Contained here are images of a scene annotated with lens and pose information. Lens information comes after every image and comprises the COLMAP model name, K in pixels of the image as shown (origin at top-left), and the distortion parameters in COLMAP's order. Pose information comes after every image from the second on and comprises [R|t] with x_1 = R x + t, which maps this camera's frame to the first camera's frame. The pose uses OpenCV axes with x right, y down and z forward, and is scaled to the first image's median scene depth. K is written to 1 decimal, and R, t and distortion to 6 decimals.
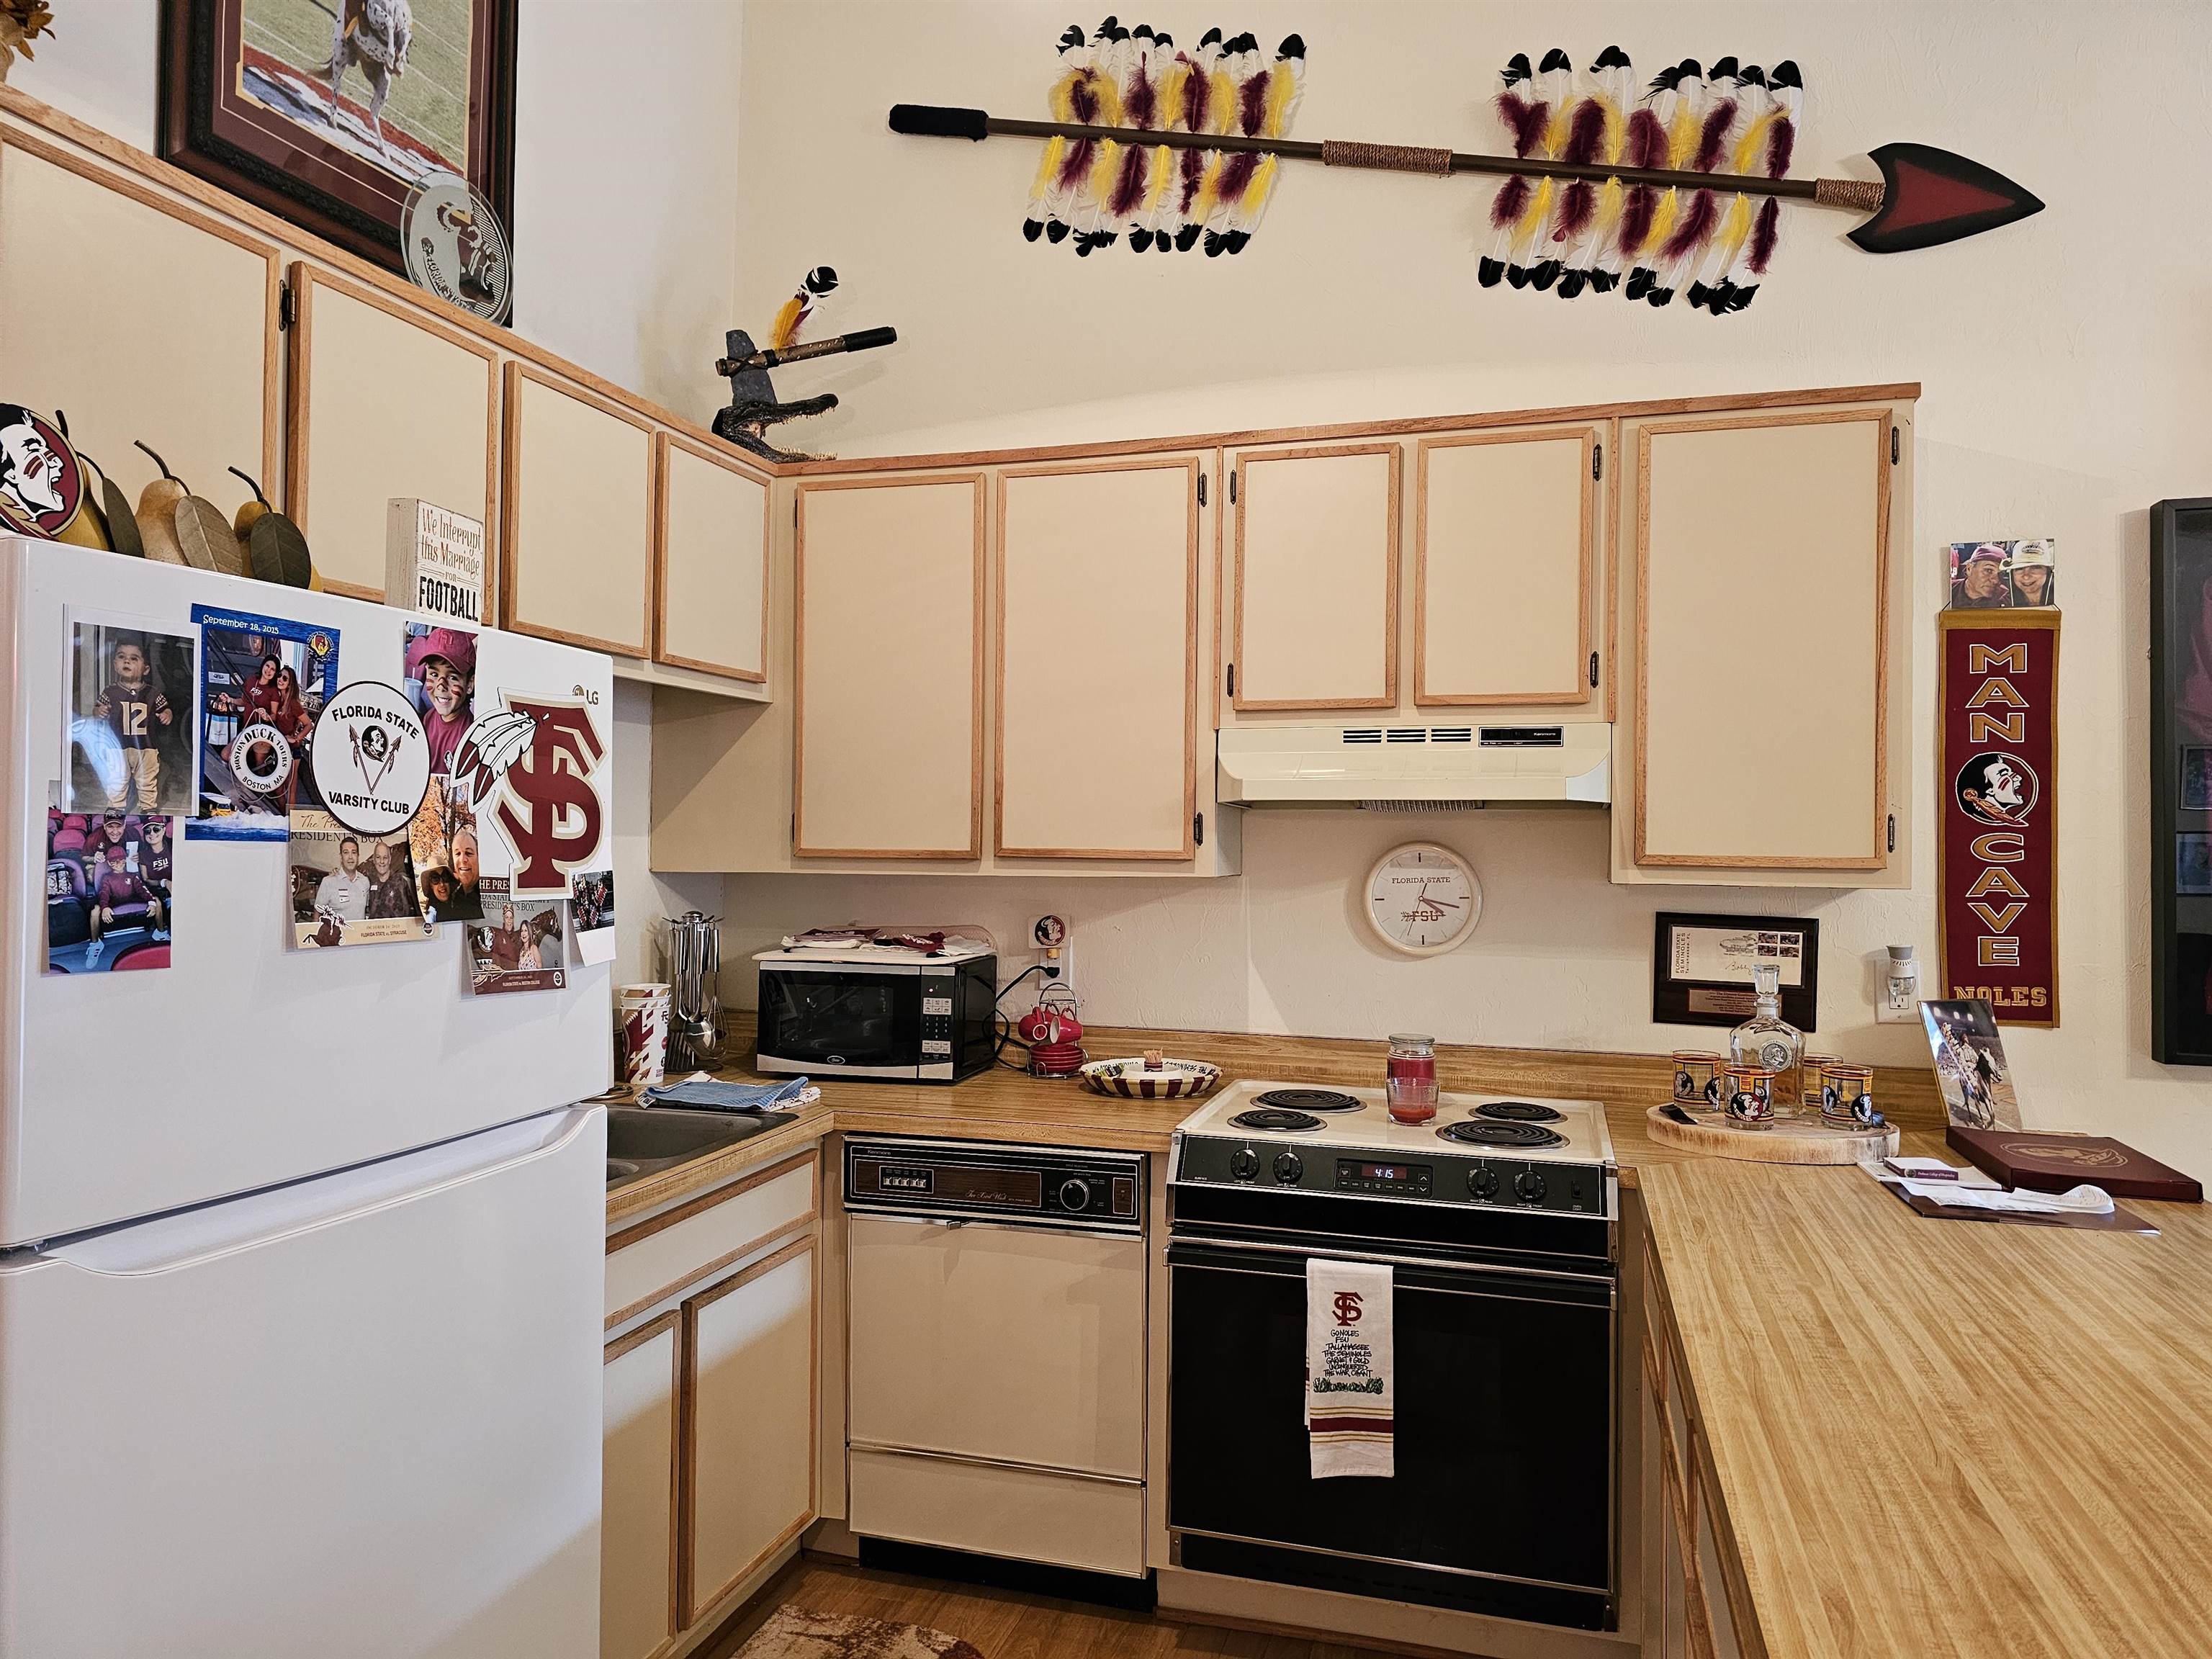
lens RADIAL K [[1478.6, 0, 1126.3], [0, 1478.6, 819.2], [0, 0, 1]] dist [0.050464, -0.043457]
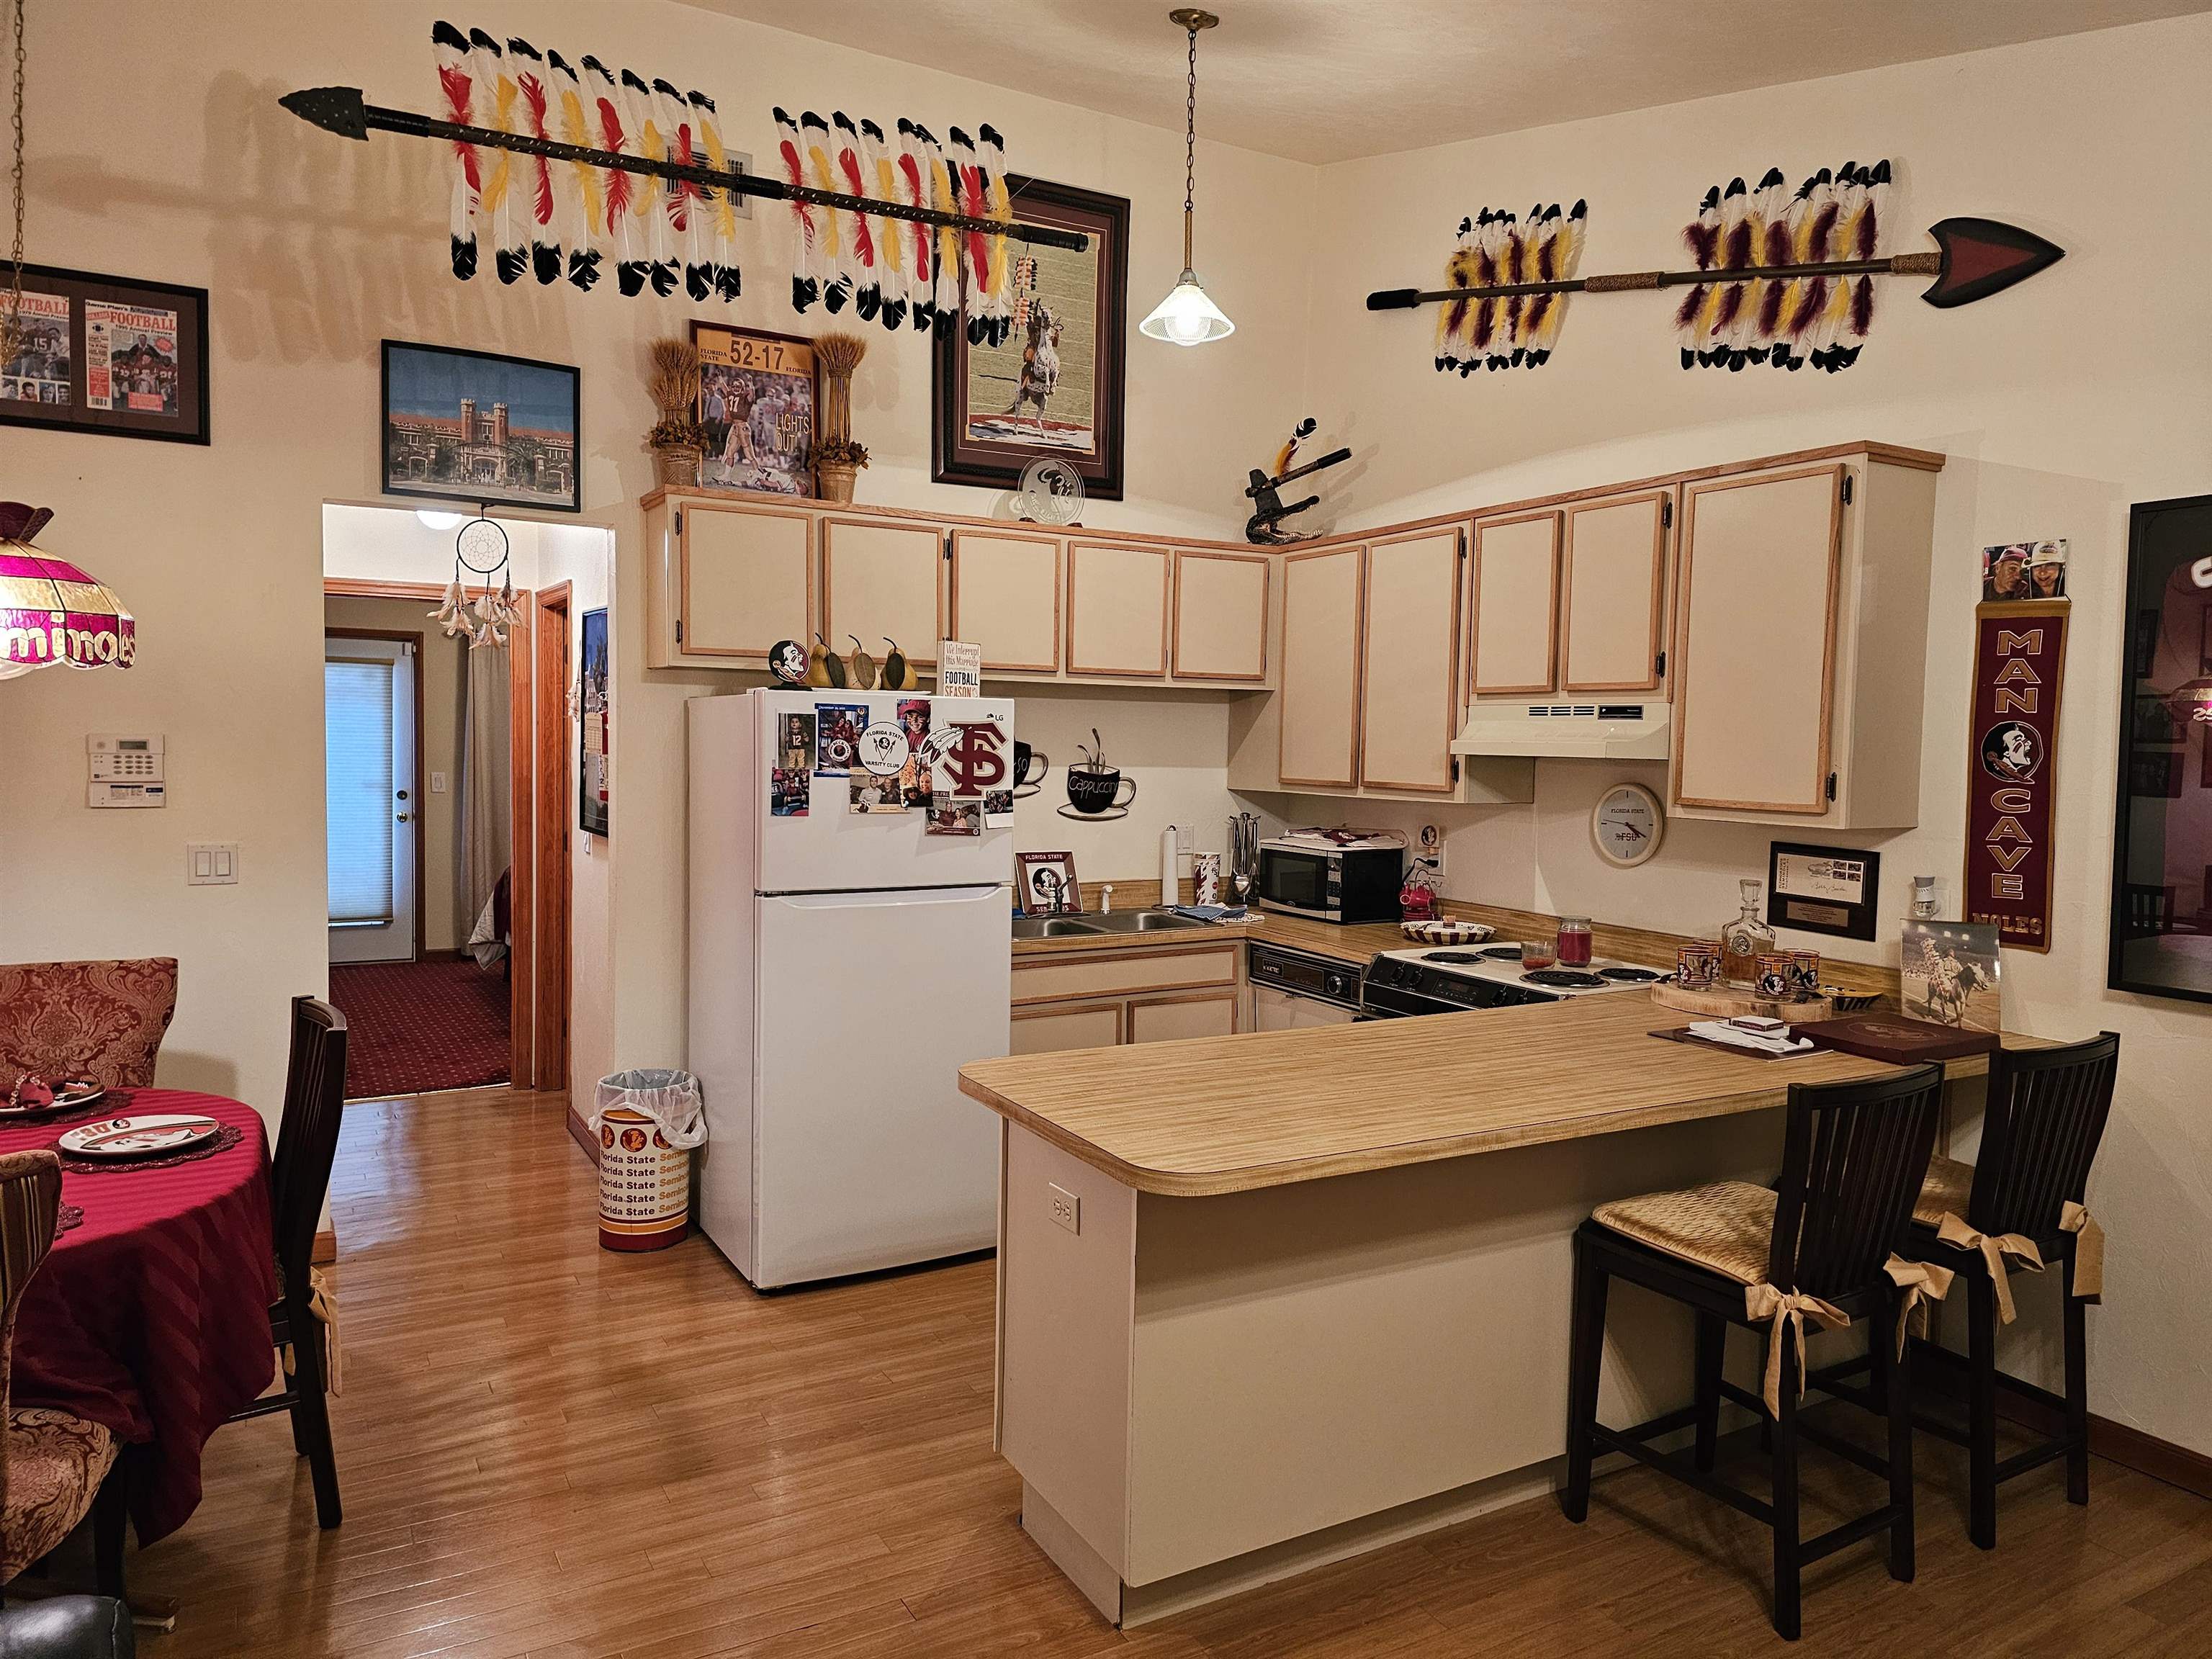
lens RADIAL K [[1478.6, 0, 1115.2], [0, 1478.6, 824.1], [0, 0, 1]] dist [0.050464, -0.043457]
pose [[0.714864, 0.045034, -0.697812, 0.902141], [-0.000058, 0.997928, 0.064342, -0.039345], [0.699264, -0.045955, 0.713385, -0.361728]]
